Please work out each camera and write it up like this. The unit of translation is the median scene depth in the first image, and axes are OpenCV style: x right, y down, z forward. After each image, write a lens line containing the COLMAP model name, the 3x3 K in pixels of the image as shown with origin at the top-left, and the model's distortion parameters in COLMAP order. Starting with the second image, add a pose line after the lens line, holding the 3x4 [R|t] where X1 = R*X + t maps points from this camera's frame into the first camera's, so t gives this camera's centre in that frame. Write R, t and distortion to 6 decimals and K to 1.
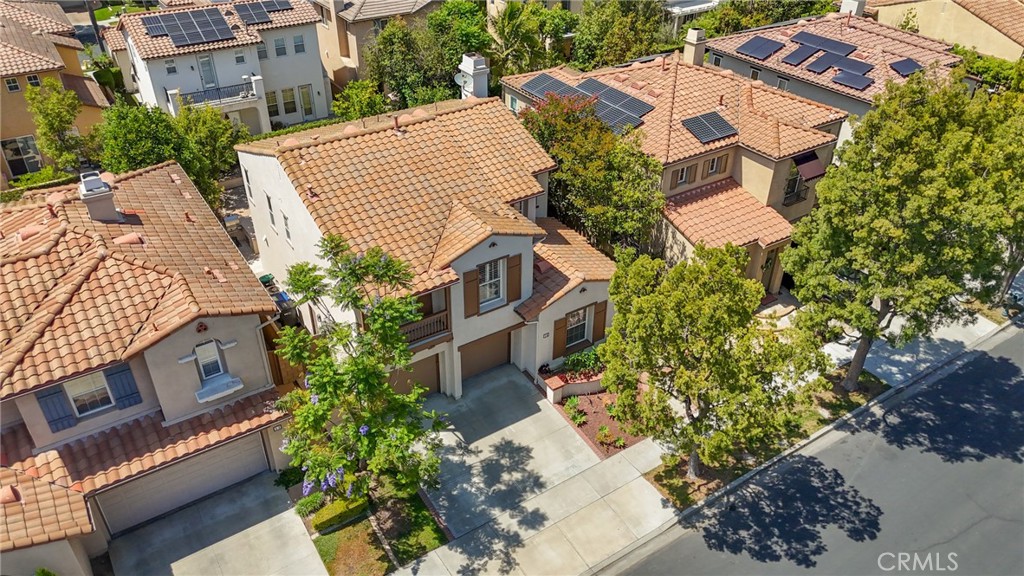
lens RADIAL K [[763.2, 0, 512.2], [0, 763.2, 287.0], [0, 0, 1]] dist [0.055091, 0.000774]
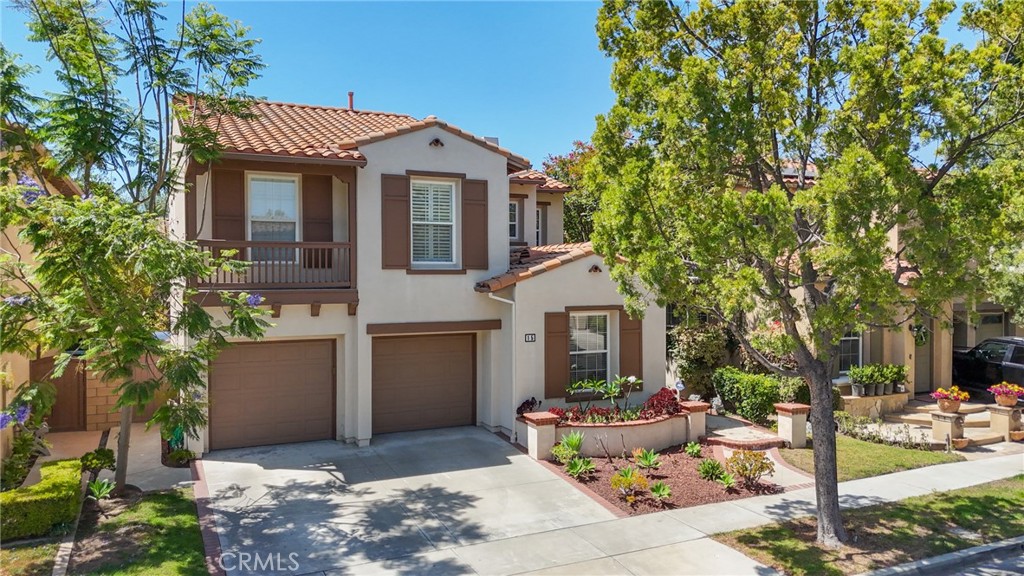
lens RADIAL K [[763.2, 0, 511.2], [0, 763.2, 288.5], [0, 0, 1]] dist [0.055091, 0.000774]
pose [[0.991420, -0.002746, -0.130687, 0.112459], [-0.068236, 0.841873, -0.535345, 0.361604], [0.111492, 0.539669, 0.834462, 0.530790]]
